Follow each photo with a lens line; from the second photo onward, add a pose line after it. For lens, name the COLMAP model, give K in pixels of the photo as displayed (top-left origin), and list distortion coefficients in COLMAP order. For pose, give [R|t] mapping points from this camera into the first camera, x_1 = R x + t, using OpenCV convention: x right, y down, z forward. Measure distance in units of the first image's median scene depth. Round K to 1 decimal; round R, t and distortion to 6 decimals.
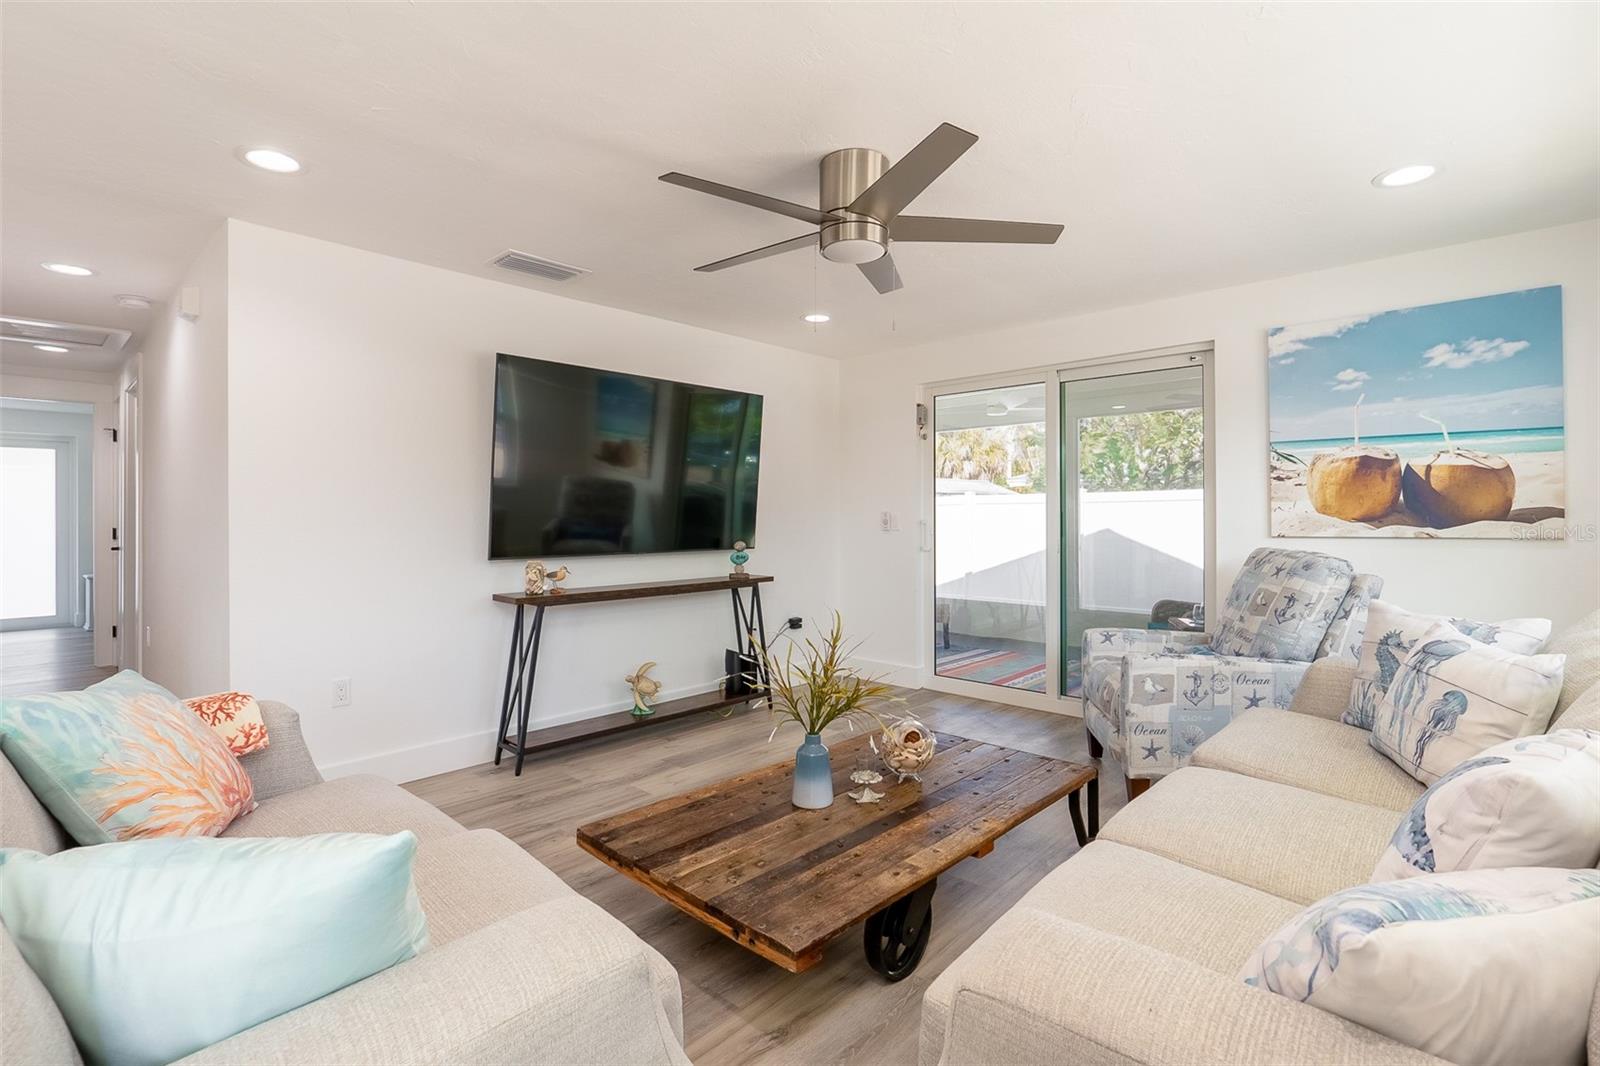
lens RADIAL K [[739.0, 0, 806.5], [0, 739.0, 519.8], [0, 0, 1]] dist [-0.011341, 0.001626]
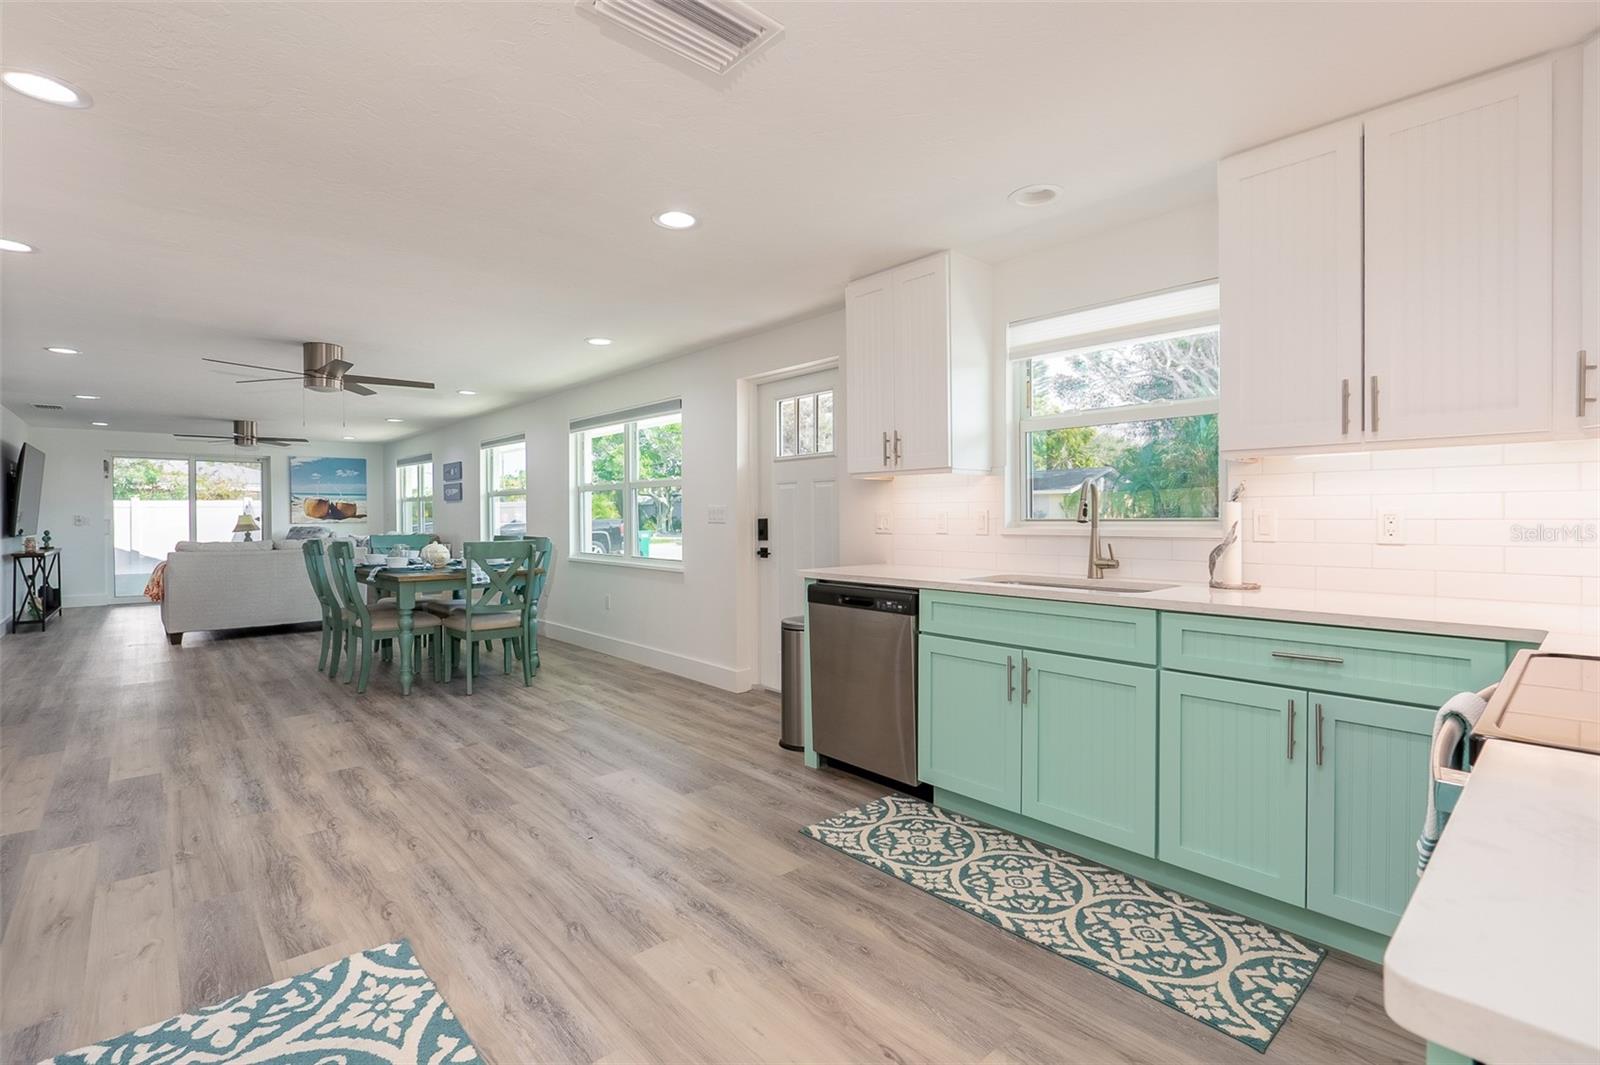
lens RADIAL K [[739.0, 0, 804.8], [0, 739.0, 523.8], [0, 0, 1]] dist [-0.011341, 0.001626]
pose [[0.094235, -0.010276, 0.995497, -2.524660], [0.007931, 0.999923, 0.009571, 0.013533], [-0.995518, 0.006994, 0.094310, -1.623238]]
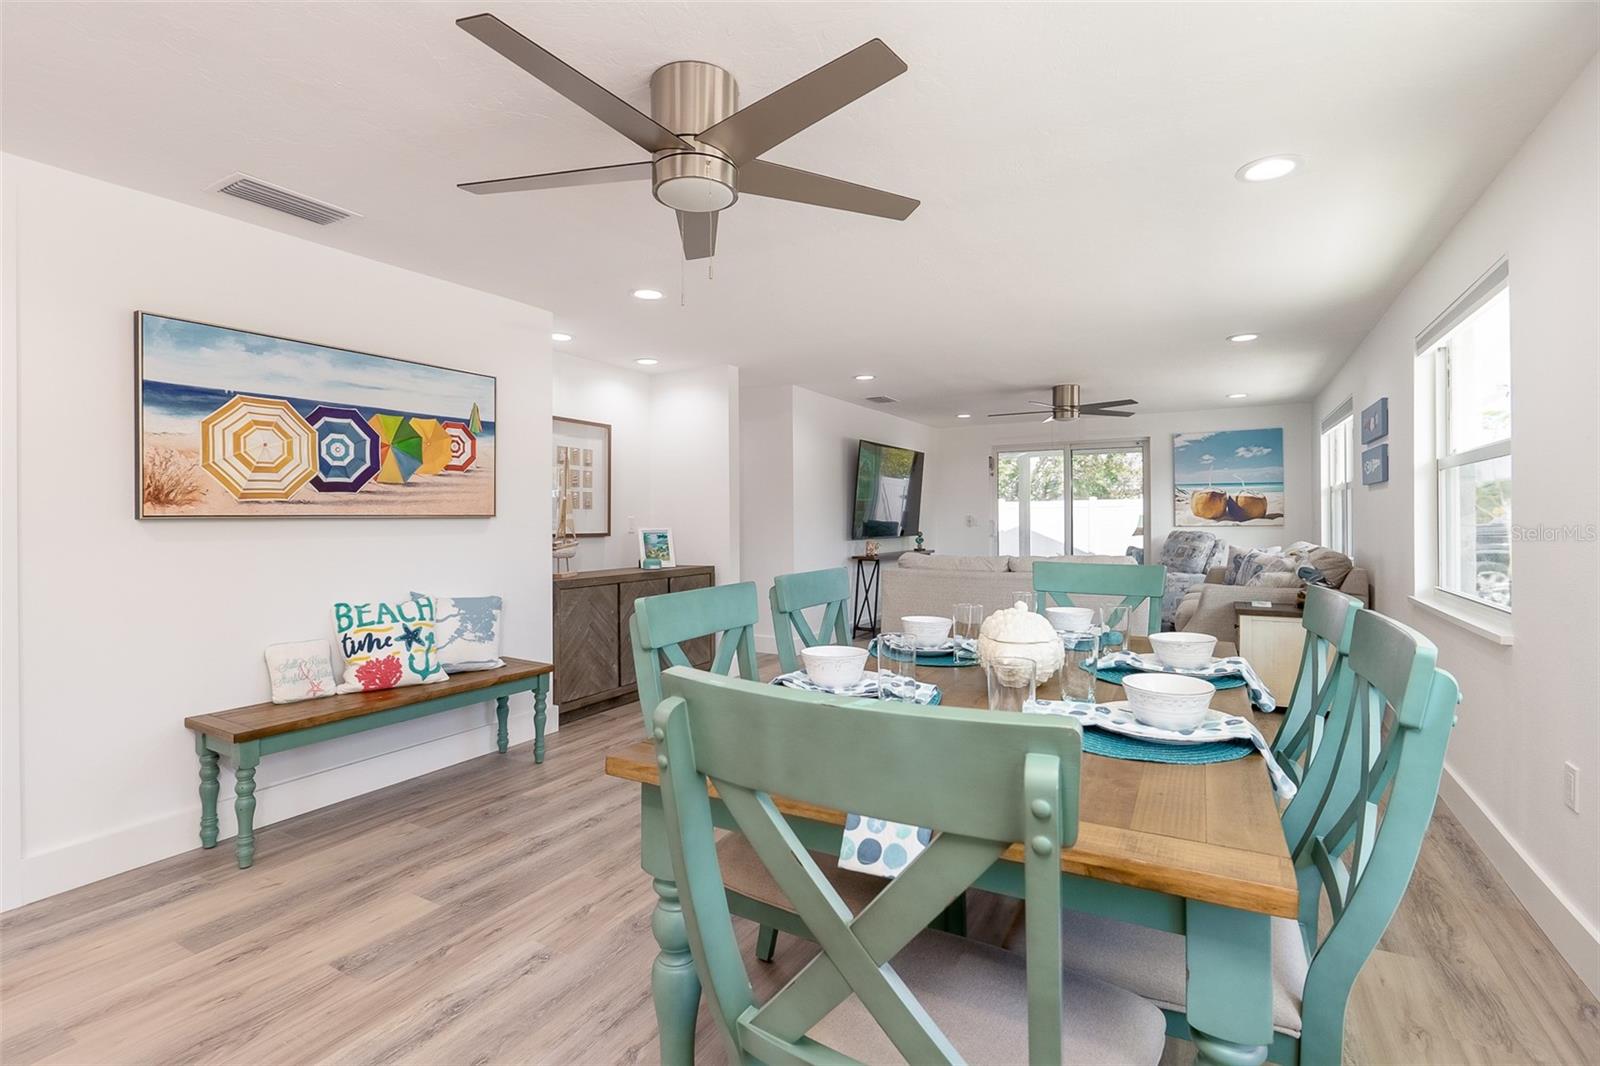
lens RADIAL K [[739.0, 0, 804.2], [0, 739.0, 523.1], [0, 0, 1]] dist [-0.011341, 0.001626]
pose [[0.974160, -0.005336, 0.225797, -1.114602], [0.005054, 0.999986, 0.001825, 0.004054], [-0.225803, -0.000637, 0.974173, -1.067990]]
